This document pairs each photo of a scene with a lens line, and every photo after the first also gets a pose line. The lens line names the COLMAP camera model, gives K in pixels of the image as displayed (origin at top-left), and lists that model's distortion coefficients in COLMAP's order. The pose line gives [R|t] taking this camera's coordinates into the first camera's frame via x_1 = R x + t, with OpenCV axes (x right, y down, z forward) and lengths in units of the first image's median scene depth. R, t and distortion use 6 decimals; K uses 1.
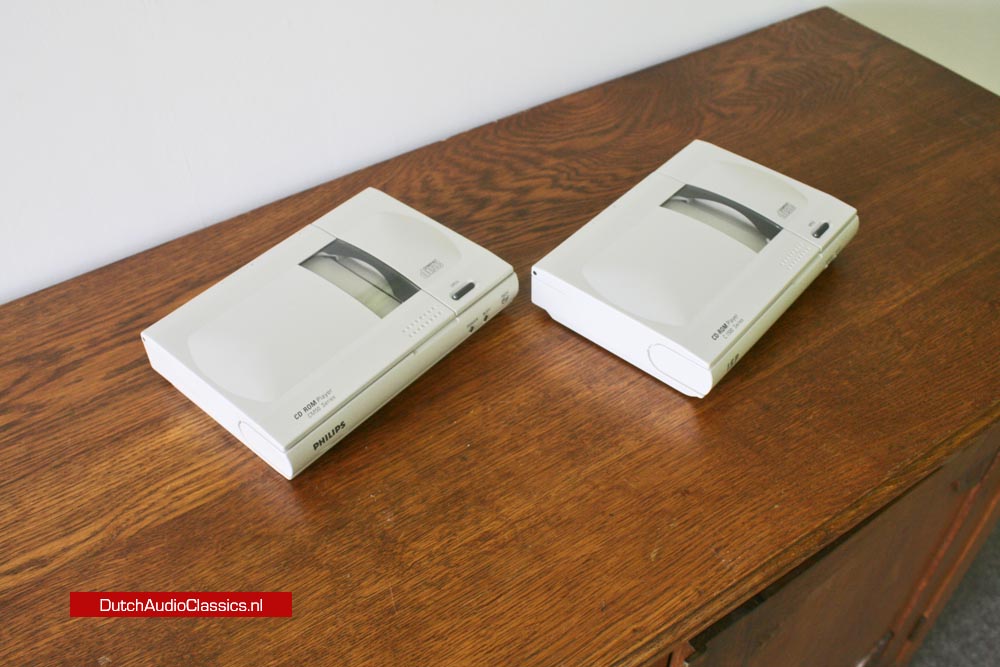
lens RADIAL K [[947.9, 0, 500.5], [0, 947.9, 330.6], [0, 0, 1]] dist [-0.103857, 0.000000]
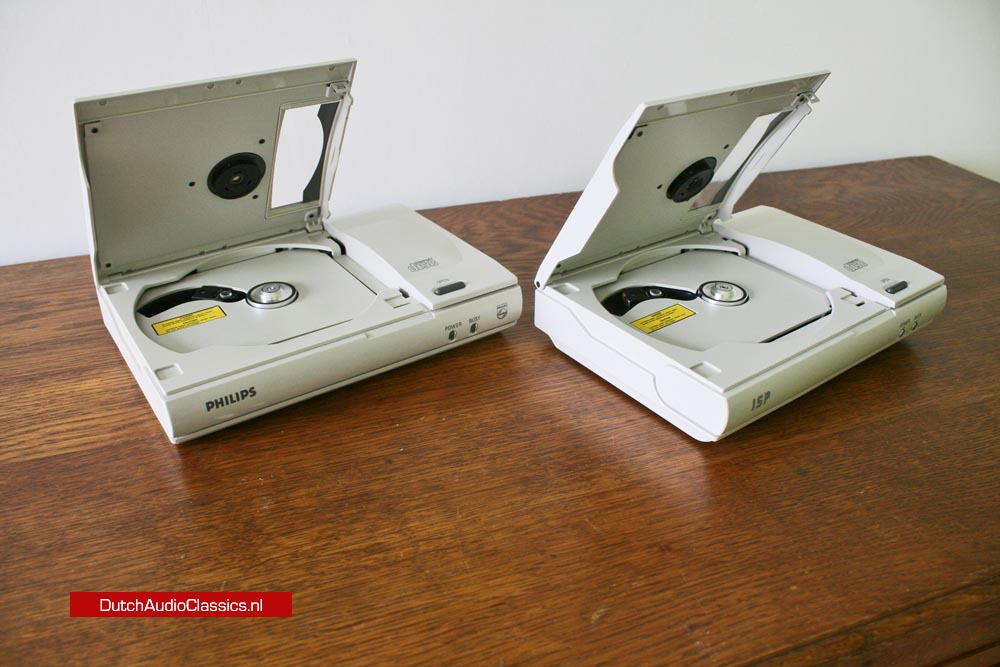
lens RADIAL K [[812.0, 0, 498.4], [0, 812.0, 342.4], [0, 0, 1]] dist [-0.165580, 0.121040]
pose [[0.973051, 0.134600, -0.187230, 0.164155], [-0.175228, 0.959416, -0.220946, 0.176574], [0.149892, 0.247799, 0.957146, 0.363582]]
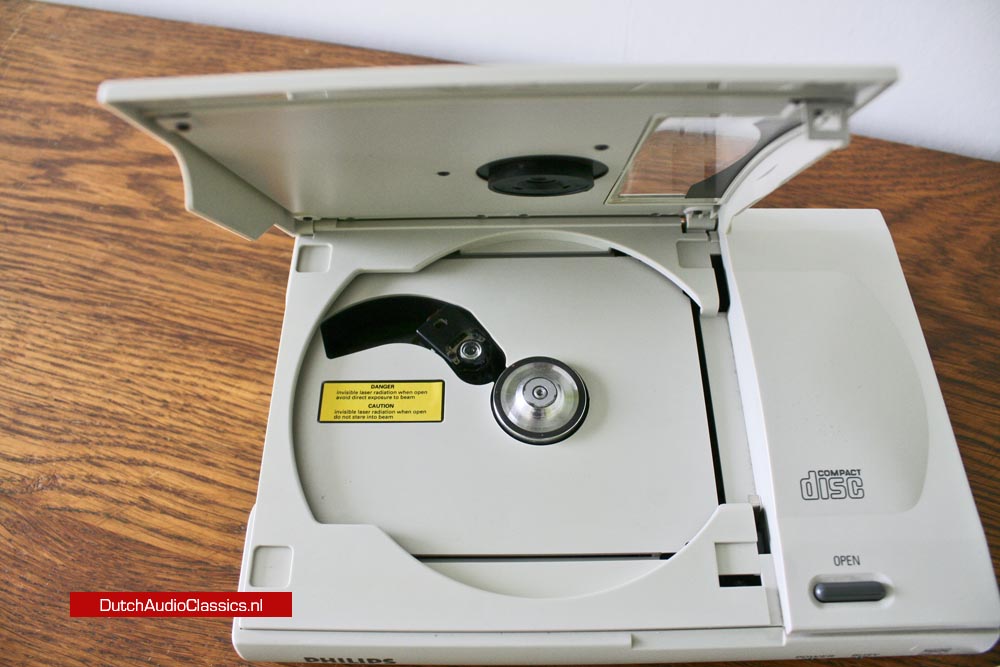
lens RADIAL K [[812.0, 0, 487.4], [0, 812.0, 341.1], [0, 0, 1]] dist [-0.165580, 0.121040]
pose [[0.649926, 0.637653, -0.413515, -0.074331], [-0.513767, 0.769572, 0.379212, -0.184872], [0.560036, -0.034009, 0.827770, 0.715816]]
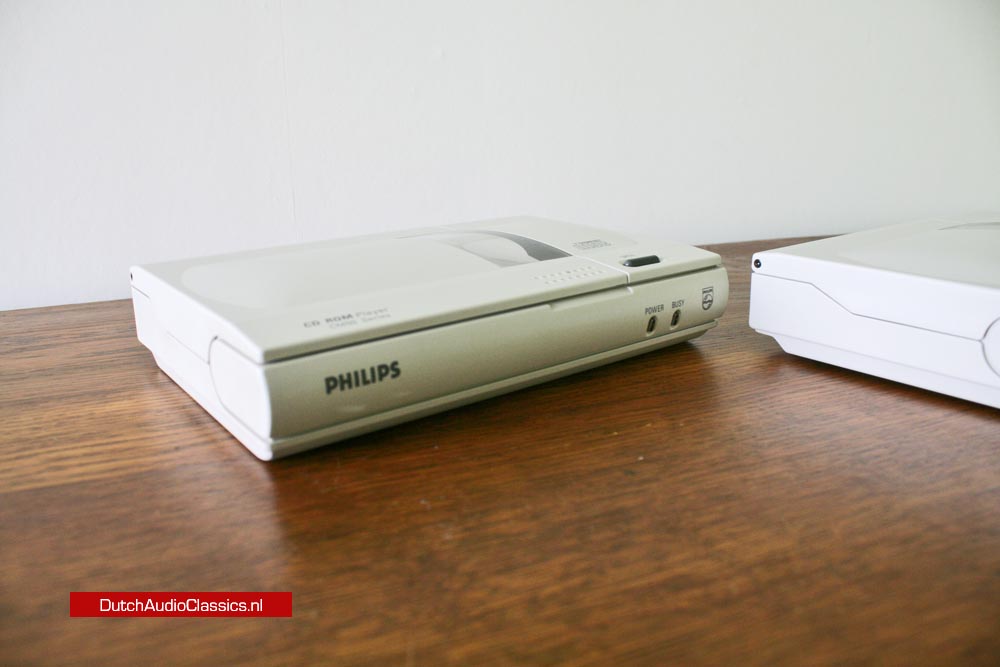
lens RADIAL K [[812.0, 0, 500.3], [0, 812.0, 350.8], [0, 0, 1]] dist [-0.165580, 0.121040]
pose [[0.979686, 0.053738, -0.193205, -0.028726], [-0.134925, 0.889387, -0.436791, 0.273463], [0.148362, 0.453986, 0.878570, 0.626553]]
